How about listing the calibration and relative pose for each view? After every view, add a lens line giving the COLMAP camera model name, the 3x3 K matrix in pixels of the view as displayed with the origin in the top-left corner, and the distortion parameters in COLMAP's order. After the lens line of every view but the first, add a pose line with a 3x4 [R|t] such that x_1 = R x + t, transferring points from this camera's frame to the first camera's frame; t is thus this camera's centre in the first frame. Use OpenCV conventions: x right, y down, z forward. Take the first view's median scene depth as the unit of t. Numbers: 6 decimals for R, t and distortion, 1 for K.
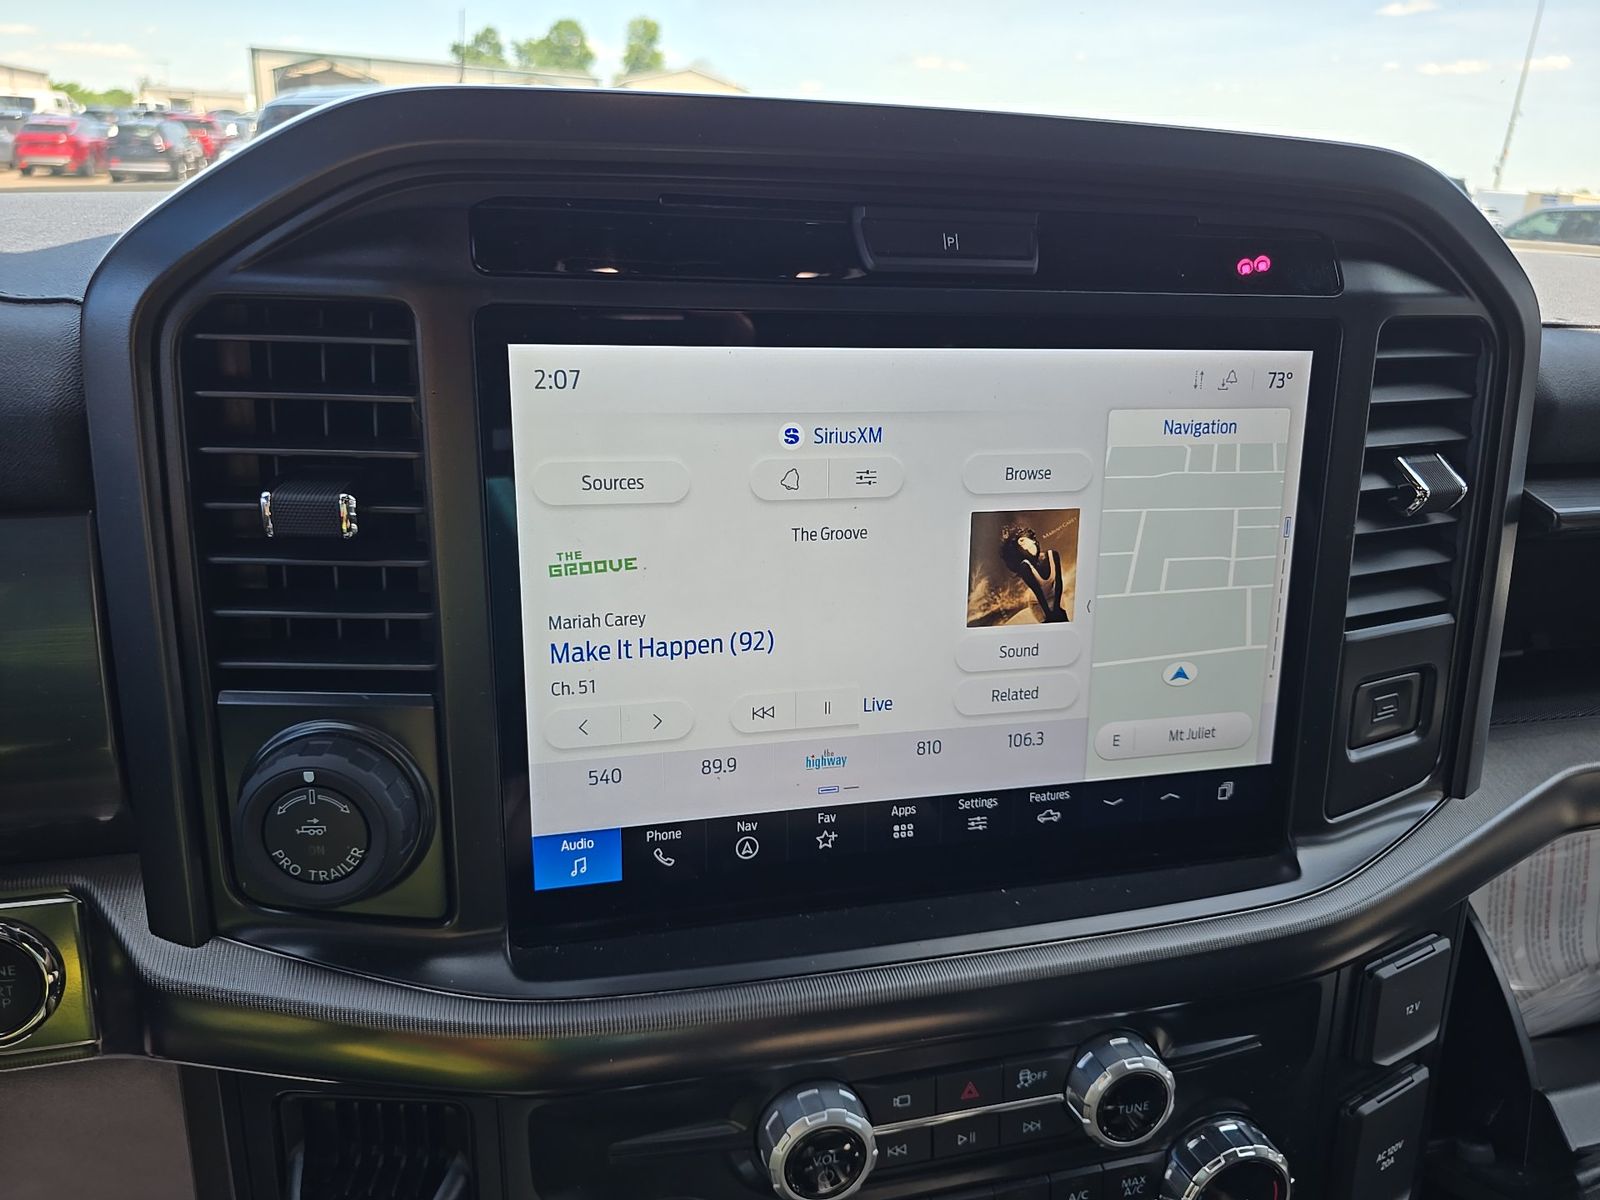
lens RADIAL K [[1074.9, 0, 797.9], [0, 1074.9, 615.6], [0, 0, 1]] dist [0.011188, -0.005441]
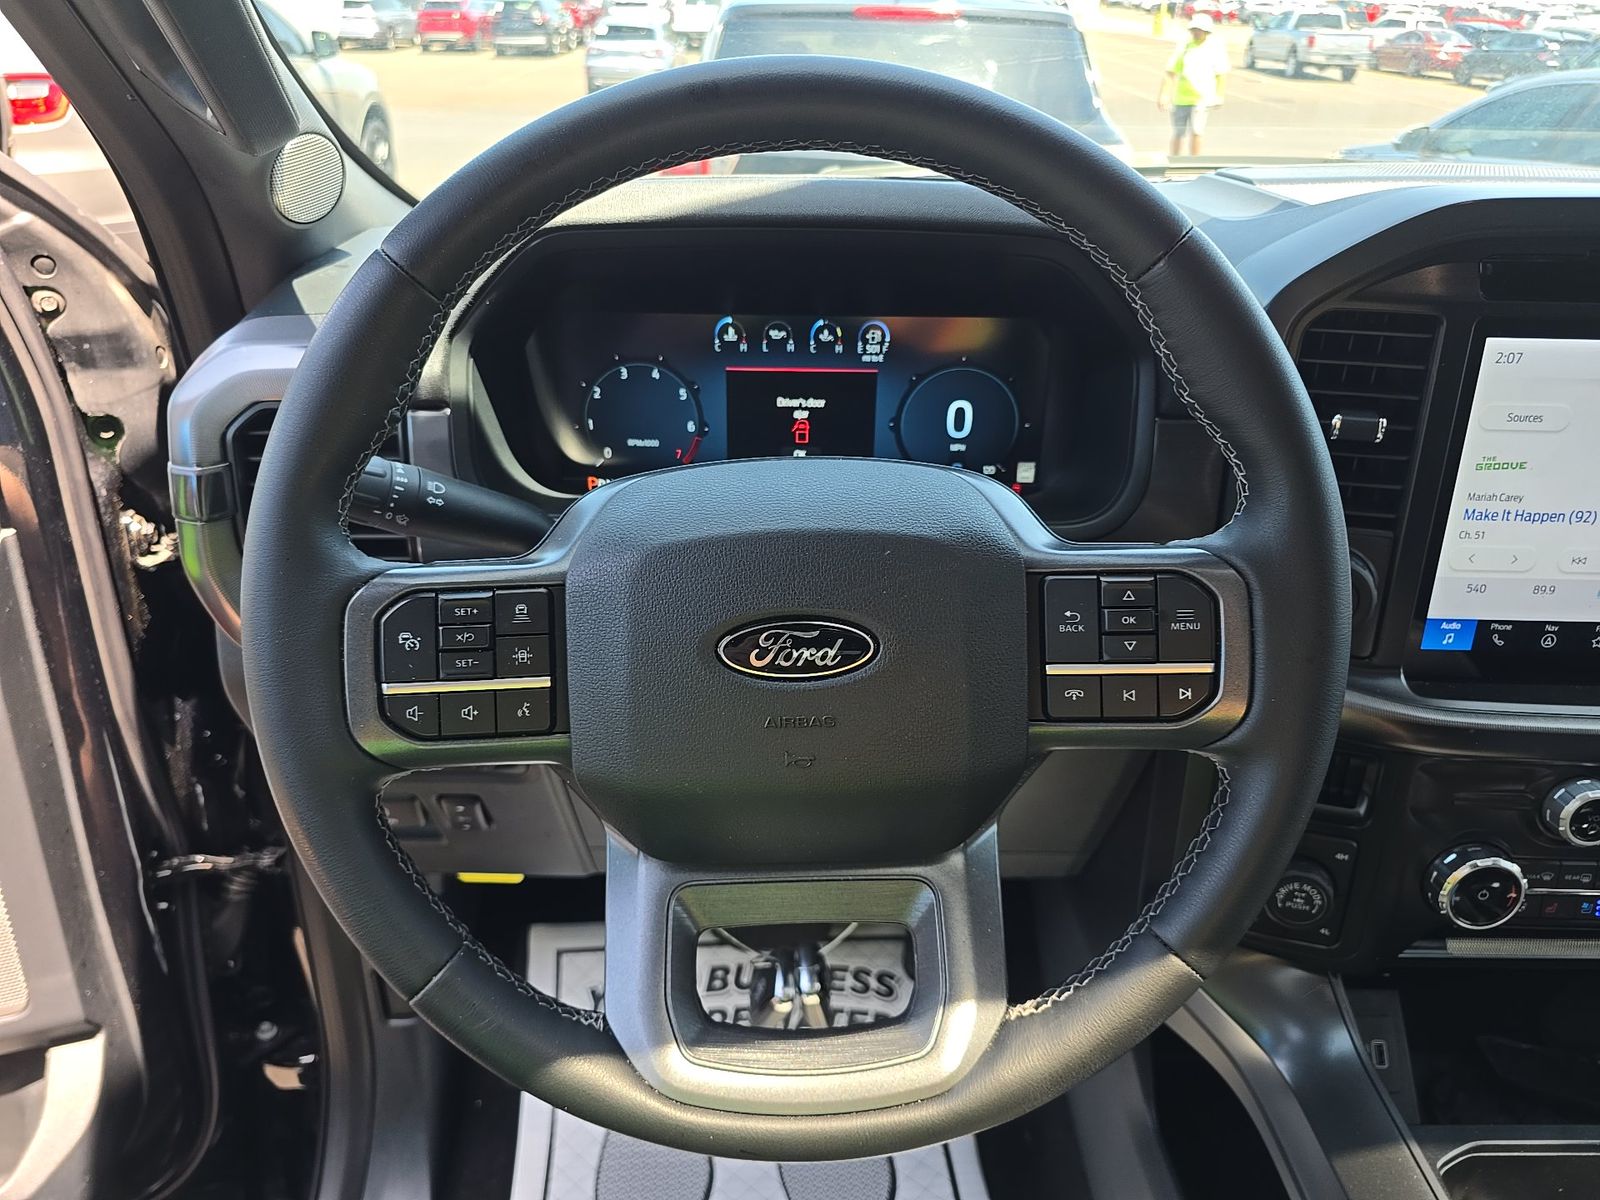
lens RADIAL K [[1074.9, 0, 806.9], [0, 1074.9, 610.0], [0, 0, 1]] dist [0.011188, -0.005441]
pose [[0.962075, 0.101965, -0.253012, -0.763324], [-0.074655, 0.990520, 0.115310, 0.064142], [0.262371, -0.092048, 0.960567, -0.937665]]
